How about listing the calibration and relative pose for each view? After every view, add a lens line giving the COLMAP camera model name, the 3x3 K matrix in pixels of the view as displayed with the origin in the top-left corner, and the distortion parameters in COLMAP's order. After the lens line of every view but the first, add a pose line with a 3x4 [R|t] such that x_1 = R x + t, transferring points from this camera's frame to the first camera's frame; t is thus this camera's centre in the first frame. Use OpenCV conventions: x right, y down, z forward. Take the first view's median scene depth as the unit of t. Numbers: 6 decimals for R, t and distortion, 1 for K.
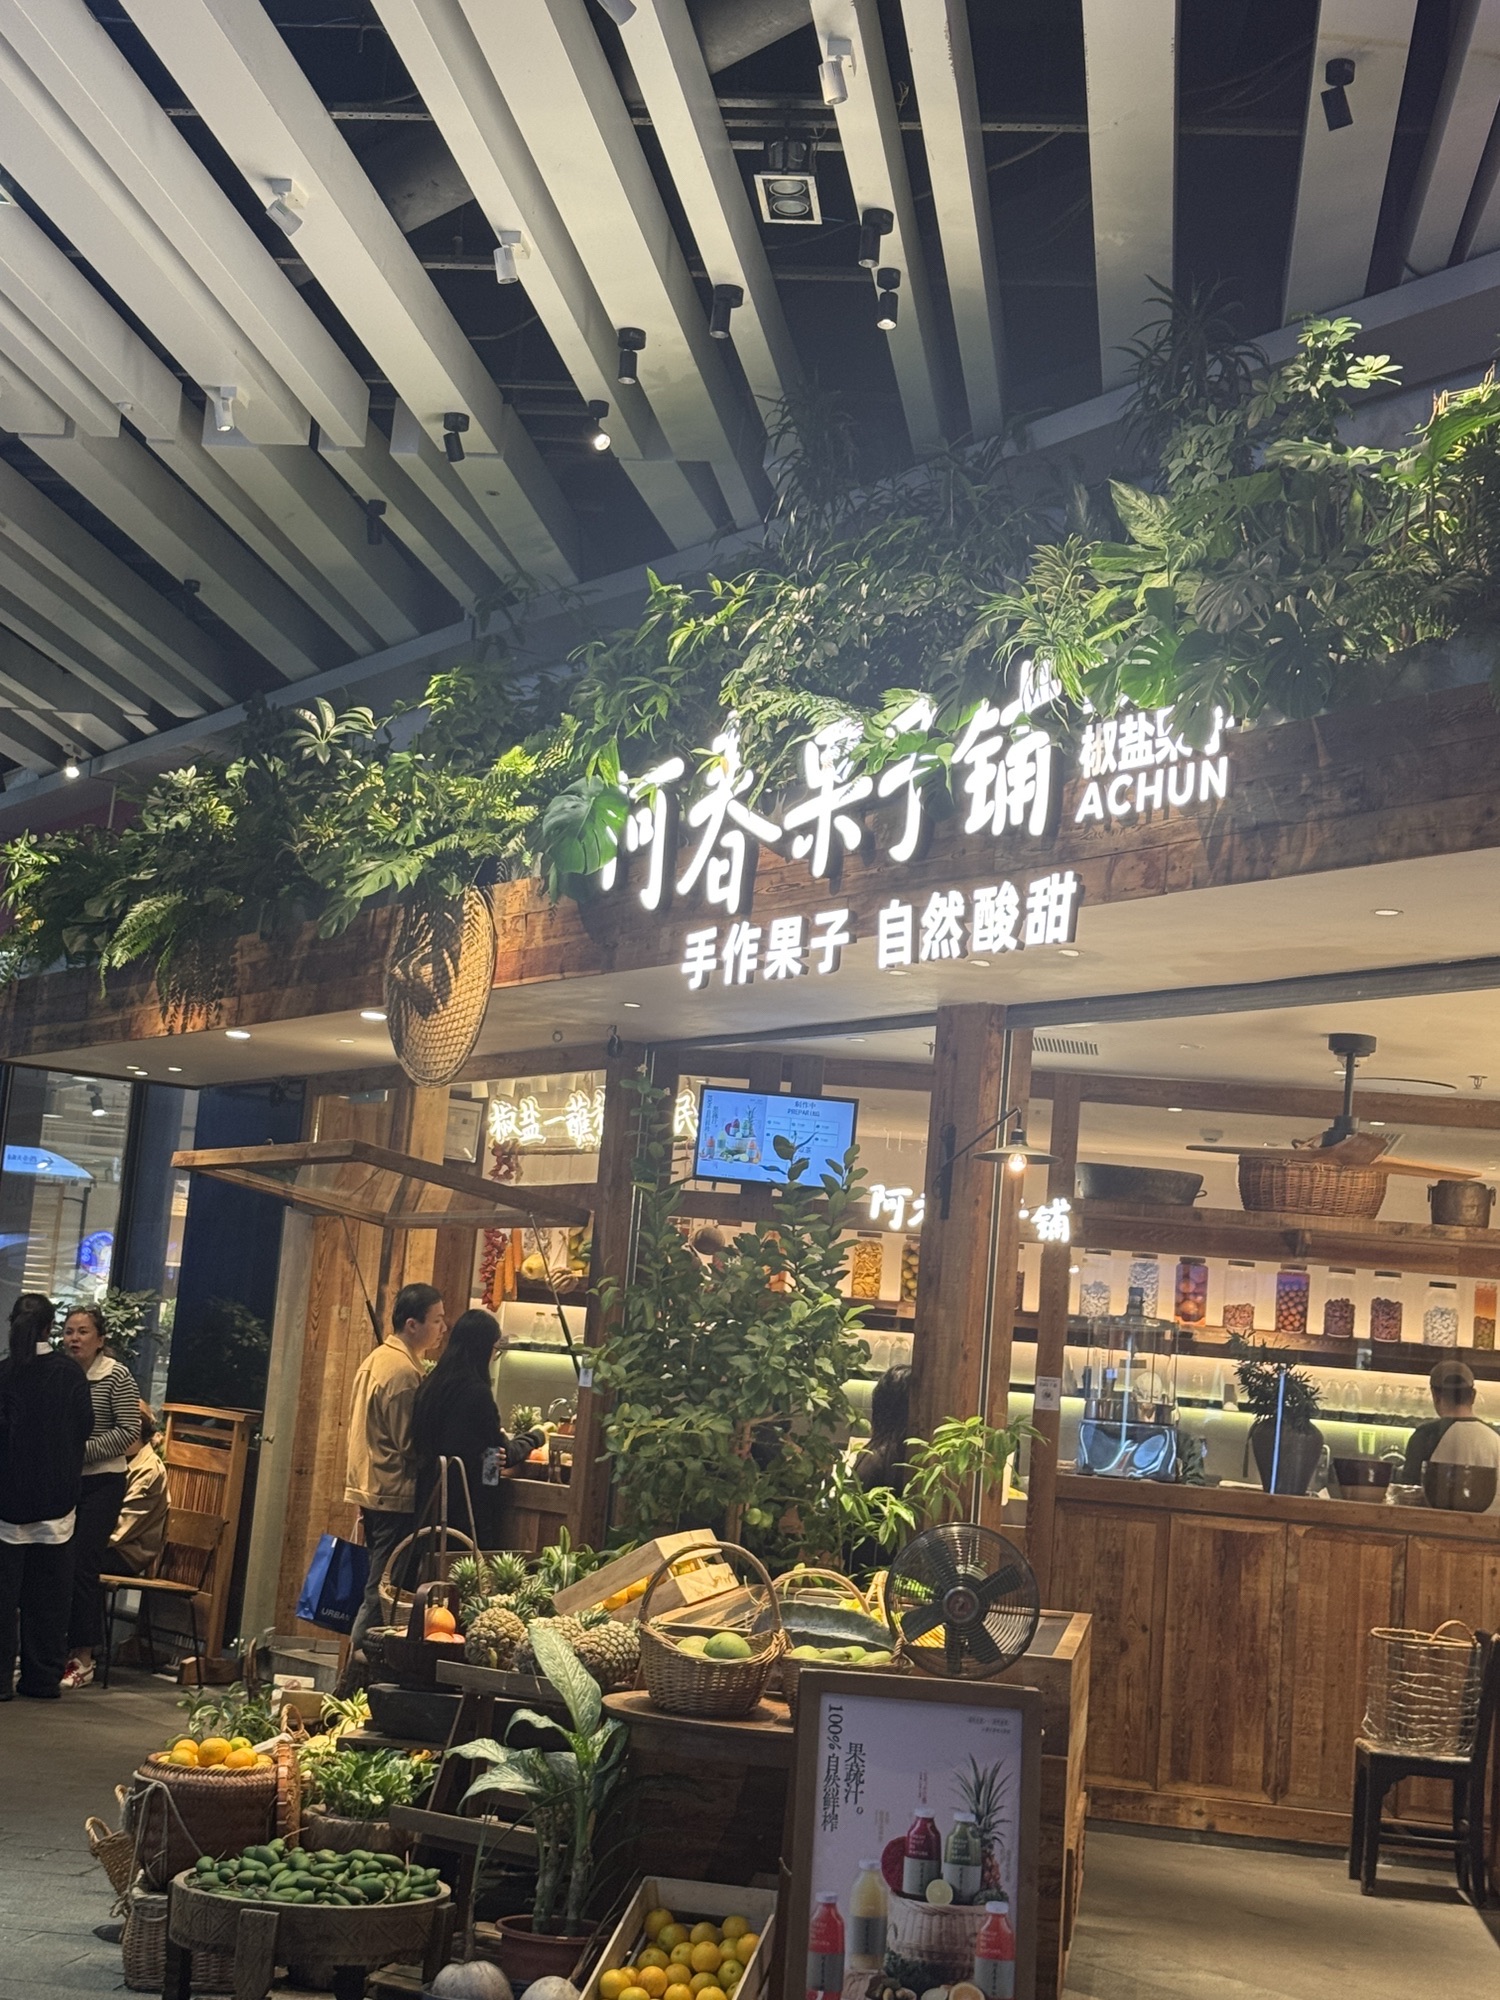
lens RADIAL K [[2972.5, 0, 746.2], [0, 2972.5, 999.2], [0, 0, 1]] dist [0.054643, 0.000000]
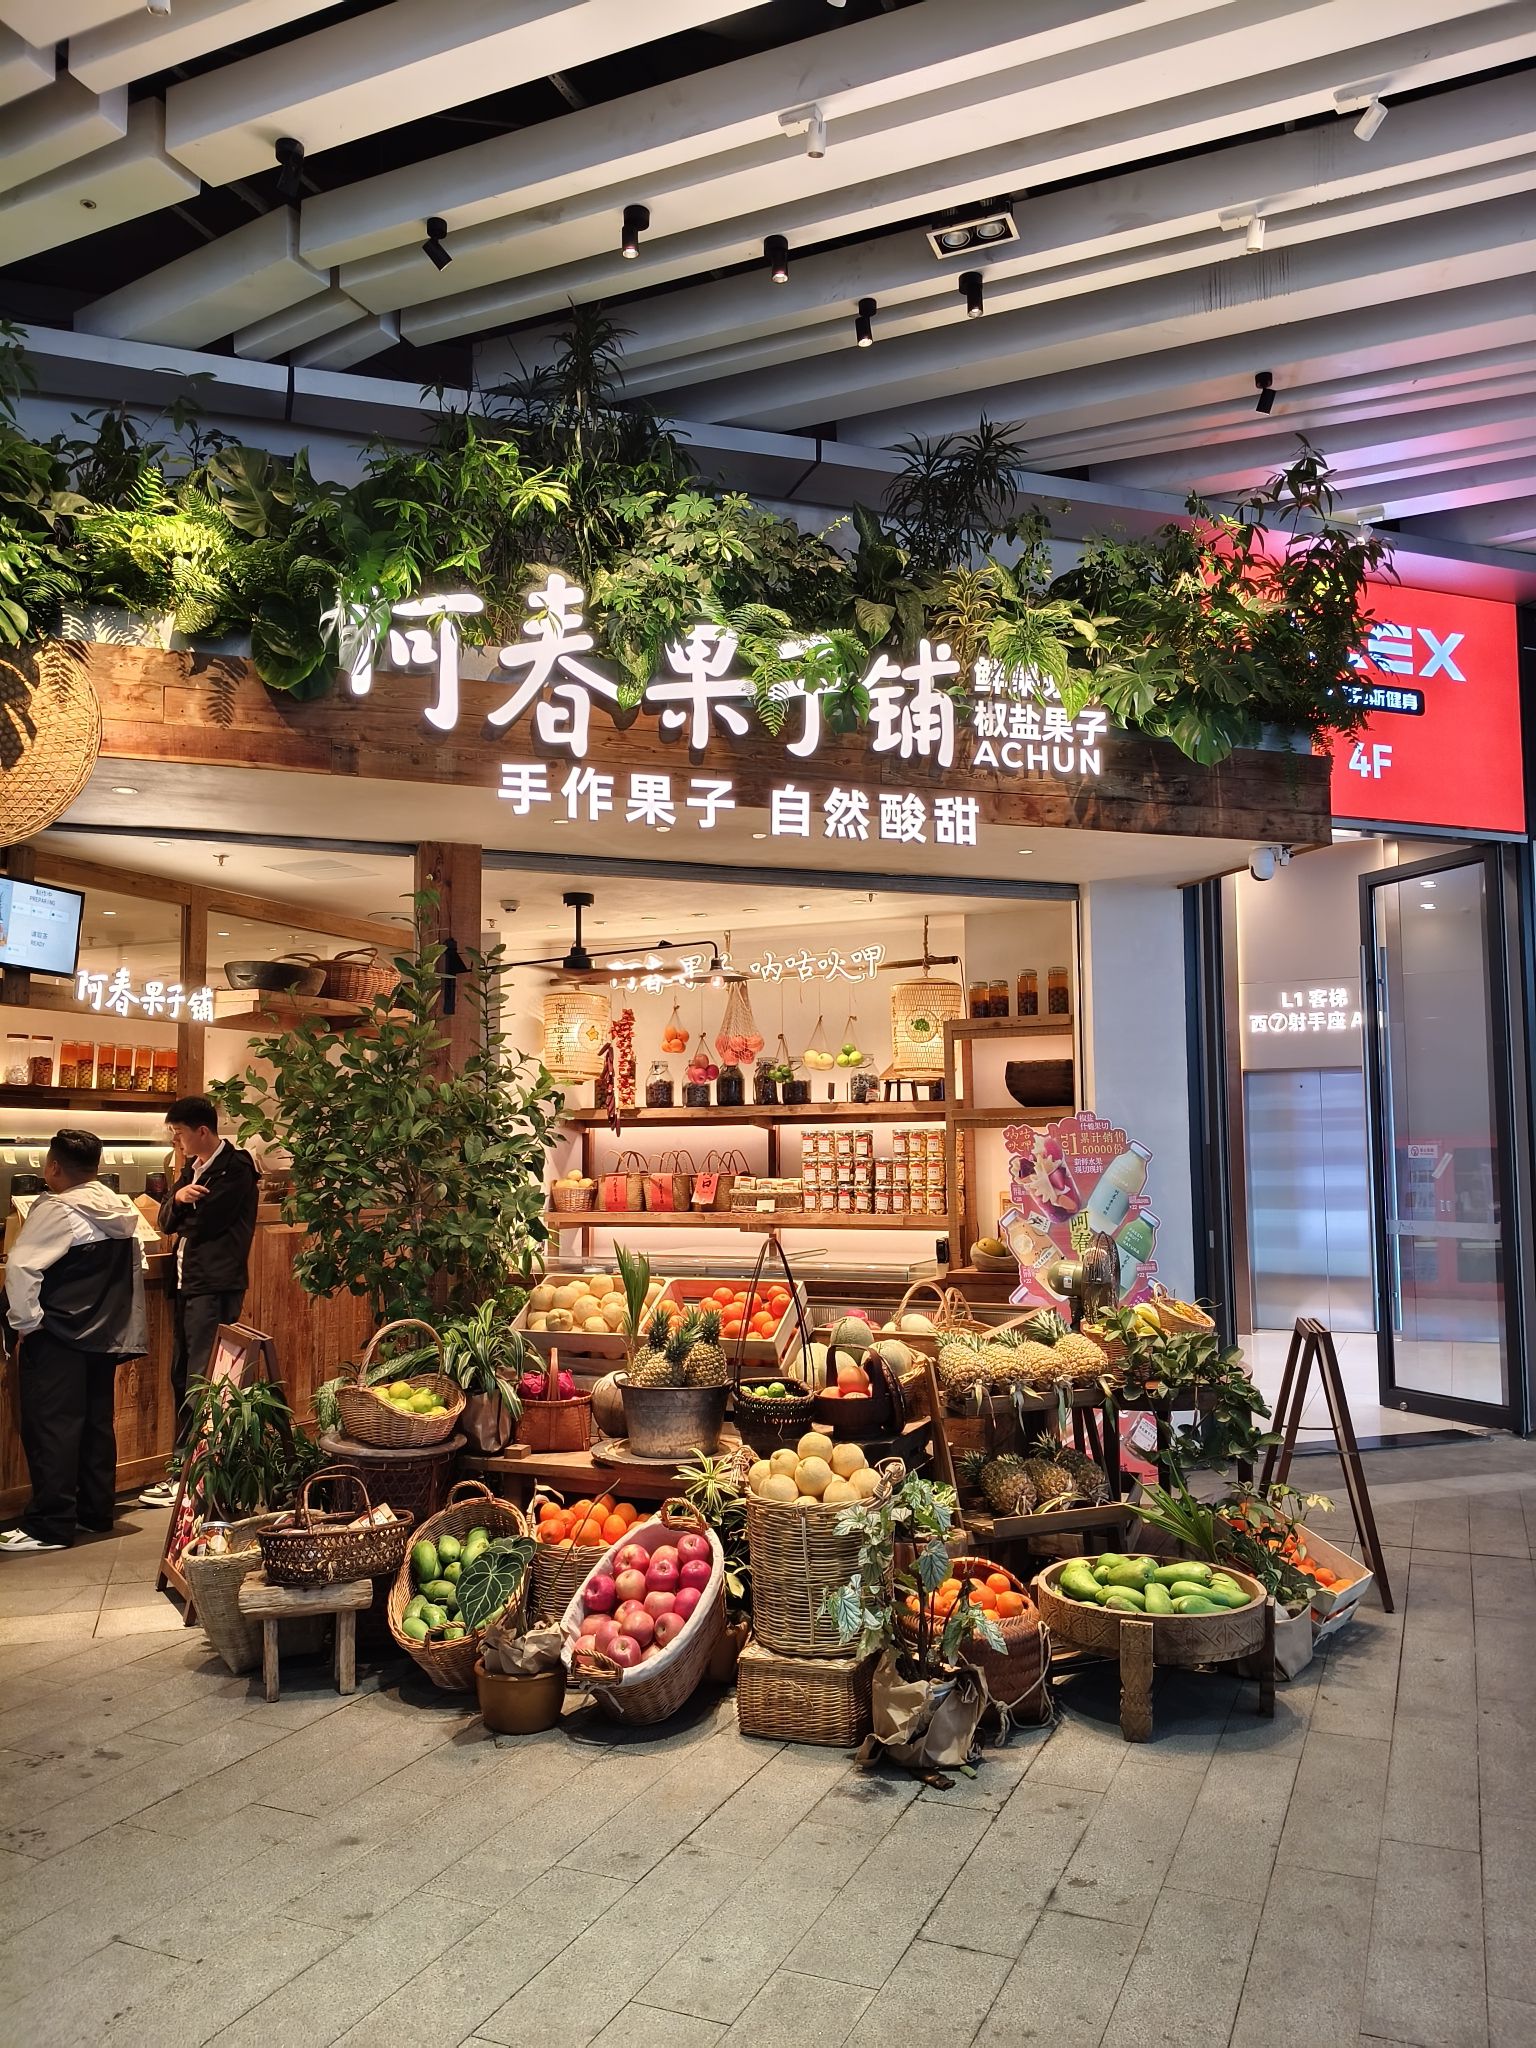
lens RADIAL K [[1500.4, 0, 769.3], [0, 1500.4, 1031.2], [0, 0, 1]] dist [0.080916, -0.000223]
pose [[0.266901, -0.004803, 0.963712, -0.625607], [-0.103705, 0.994038, 0.033675, 0.056621], [-0.958128, -0.108930, 0.264812, 0.863936]]
